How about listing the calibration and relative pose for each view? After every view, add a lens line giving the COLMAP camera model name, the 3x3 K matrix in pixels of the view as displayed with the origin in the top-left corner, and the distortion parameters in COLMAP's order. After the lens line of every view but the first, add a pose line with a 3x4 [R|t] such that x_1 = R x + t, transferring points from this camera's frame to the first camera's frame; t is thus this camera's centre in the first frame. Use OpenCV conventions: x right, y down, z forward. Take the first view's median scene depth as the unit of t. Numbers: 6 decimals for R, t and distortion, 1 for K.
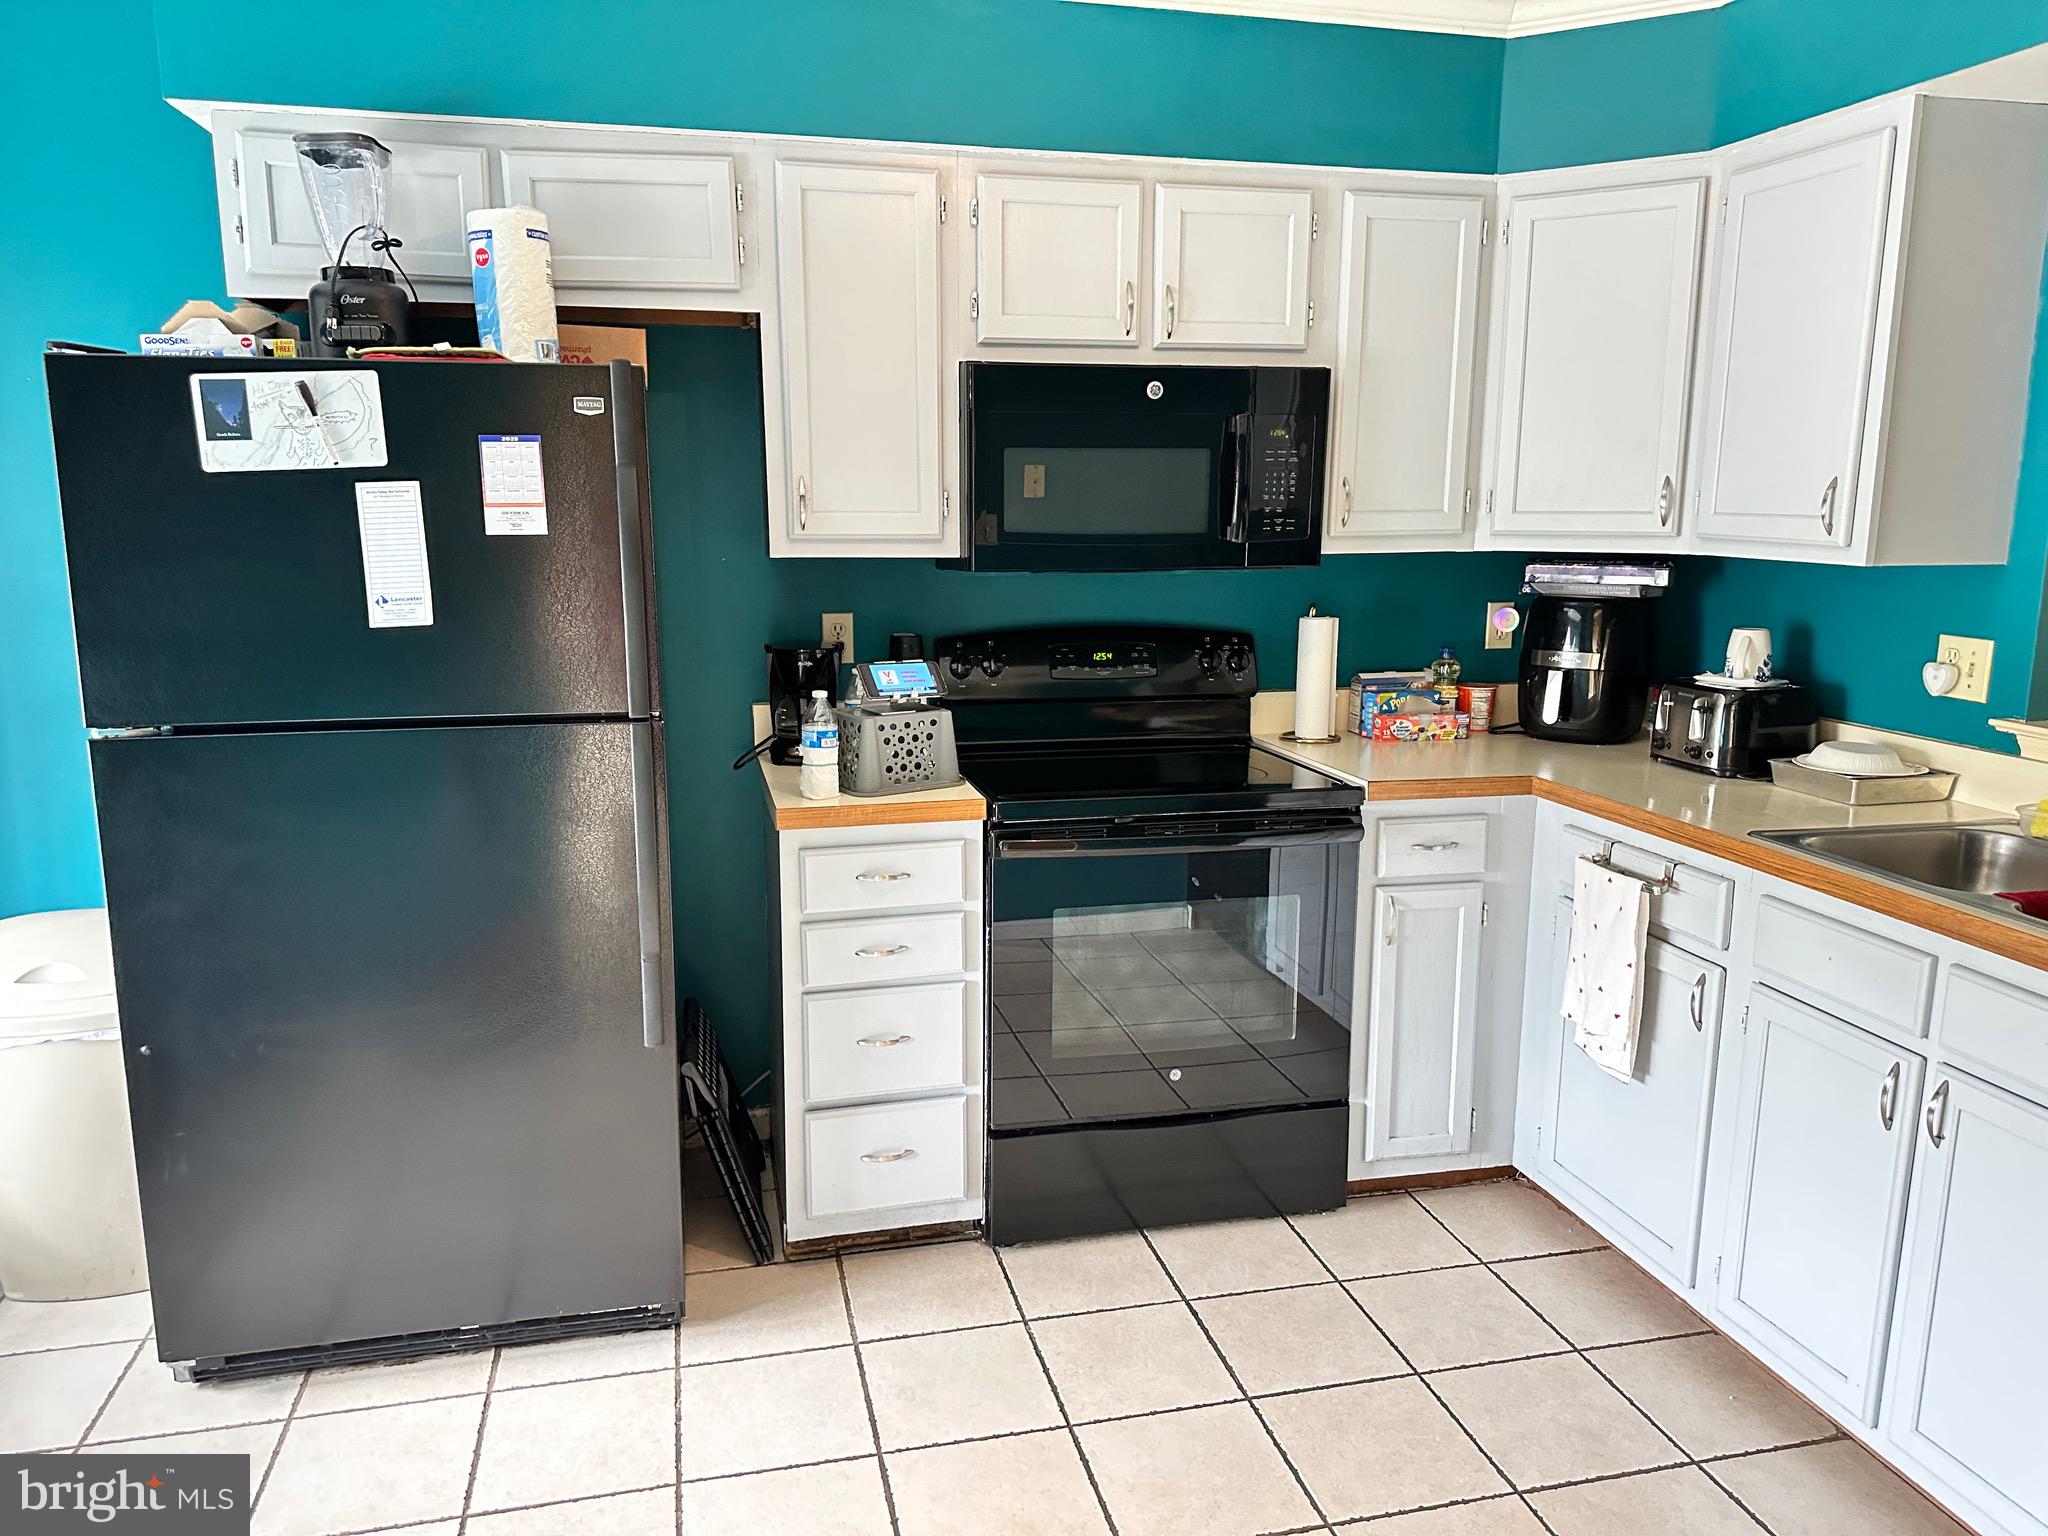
lens RADIAL K [[1466.5, 0, 1023.0], [0, 1466.5, 773.7], [0, 0, 1]] dist [0.066913, -0.002744]
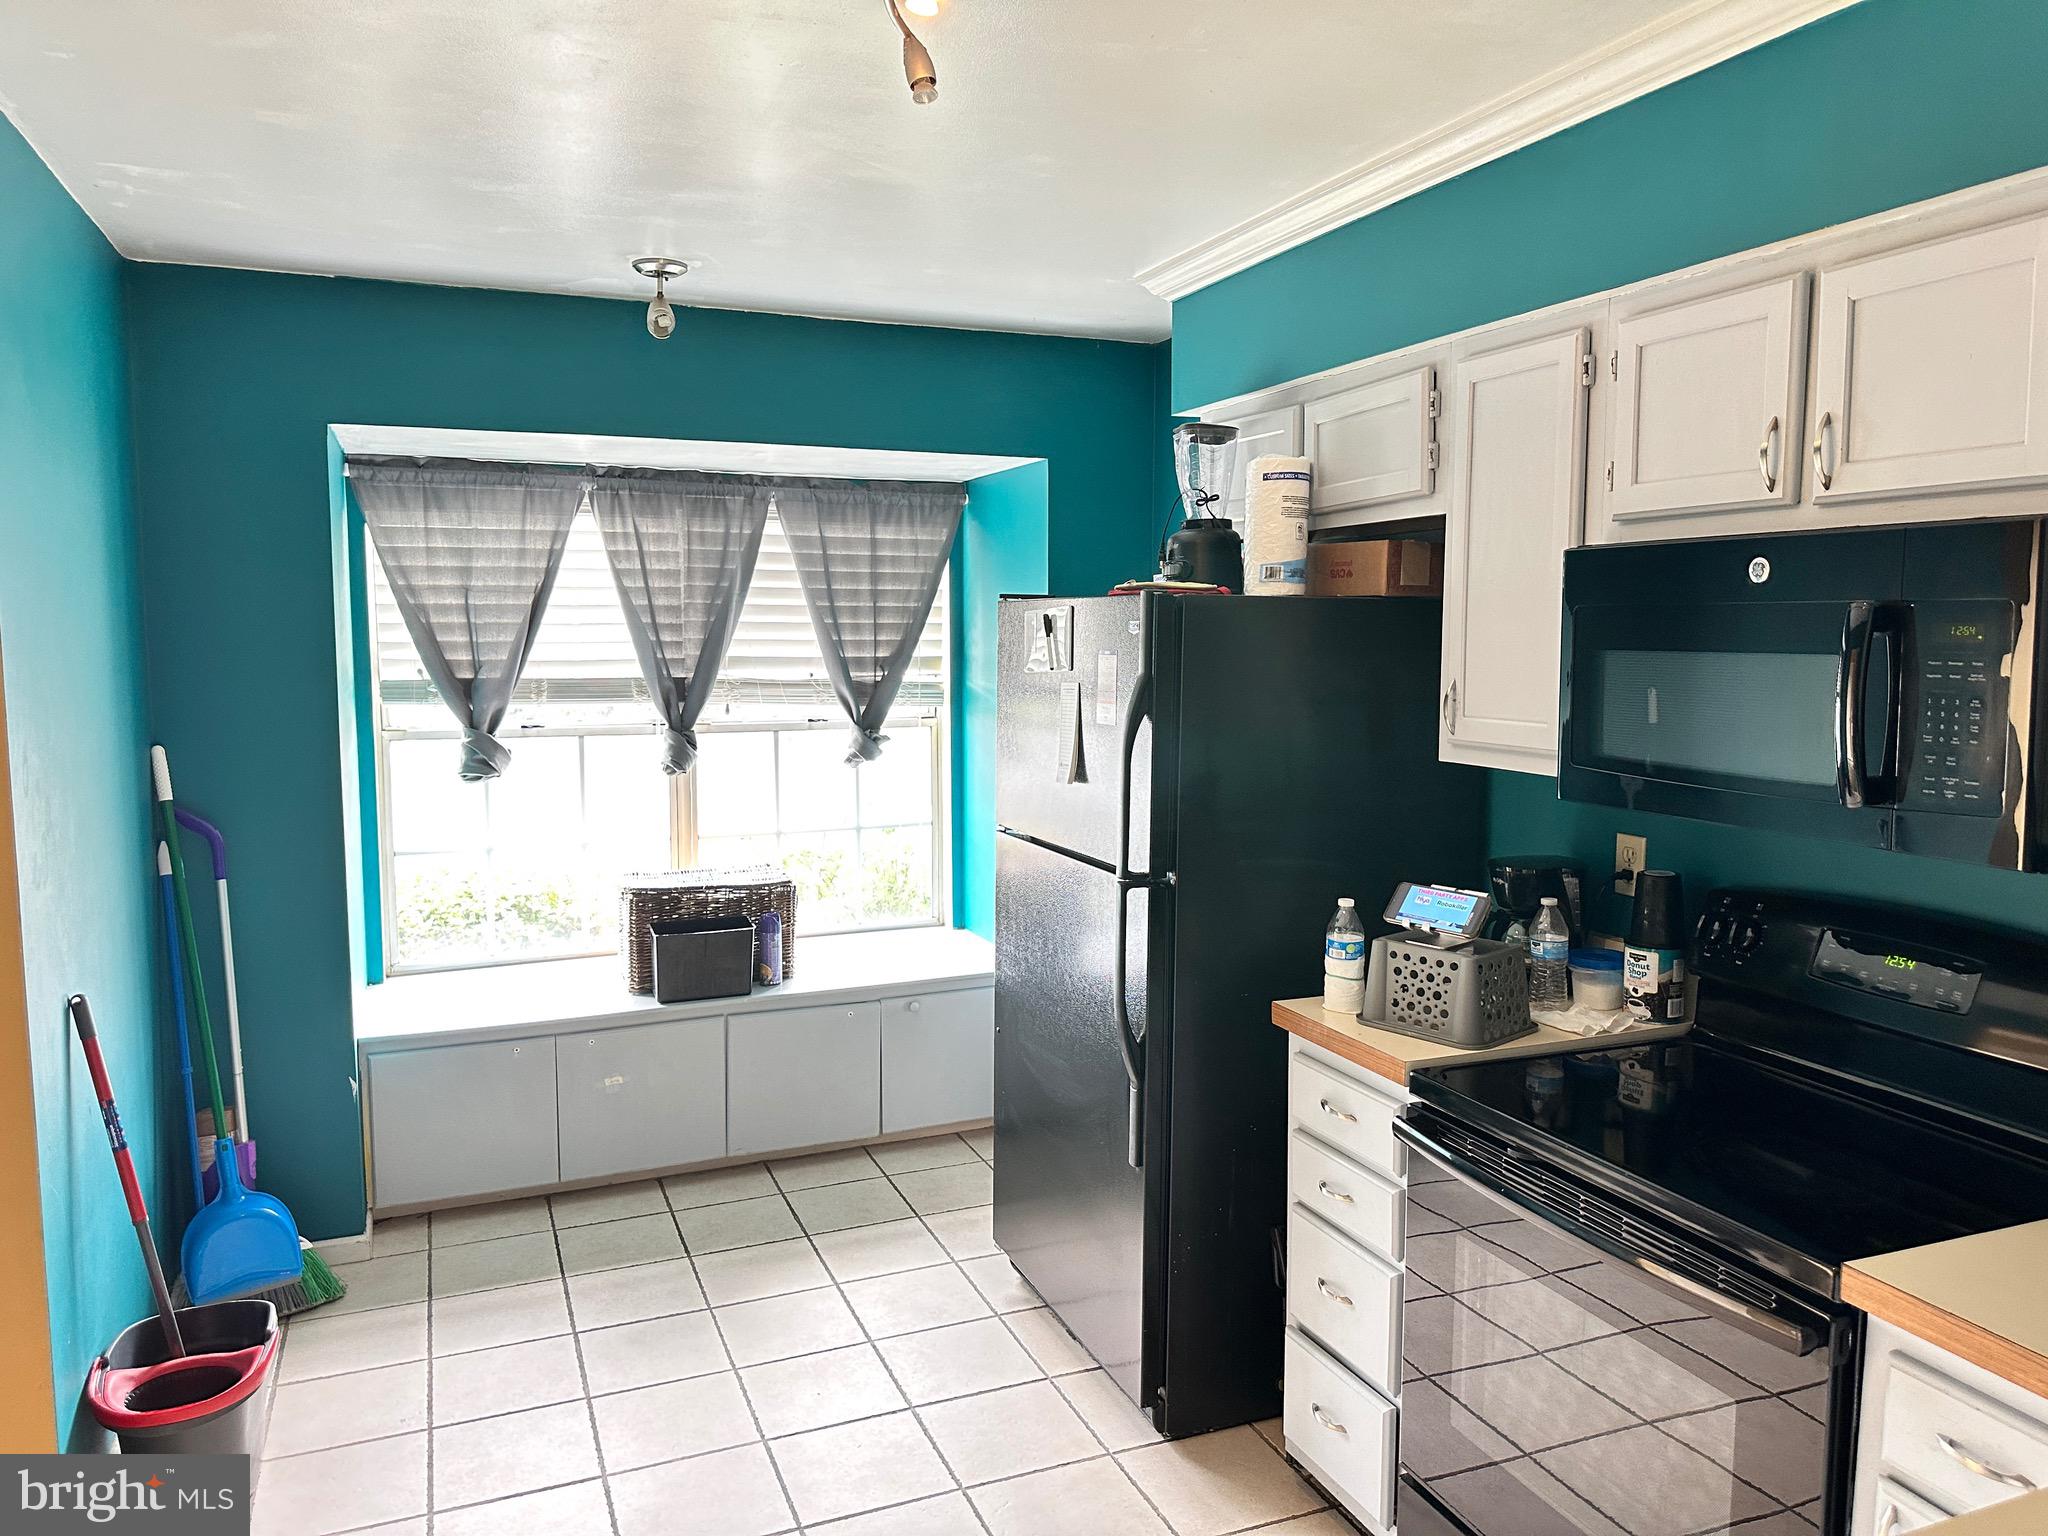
lens RADIAL K [[1466.5, 0, 1026.0], [0, 1466.5, 761.7], [0, 0, 1]] dist [0.066913, -0.002744]
pose [[0.151213, 0.087076, -0.984658, 0.738820], [-0.198629, 0.978472, 0.056026, -0.150504], [0.968339, 0.187110, 0.165254, 0.595550]]
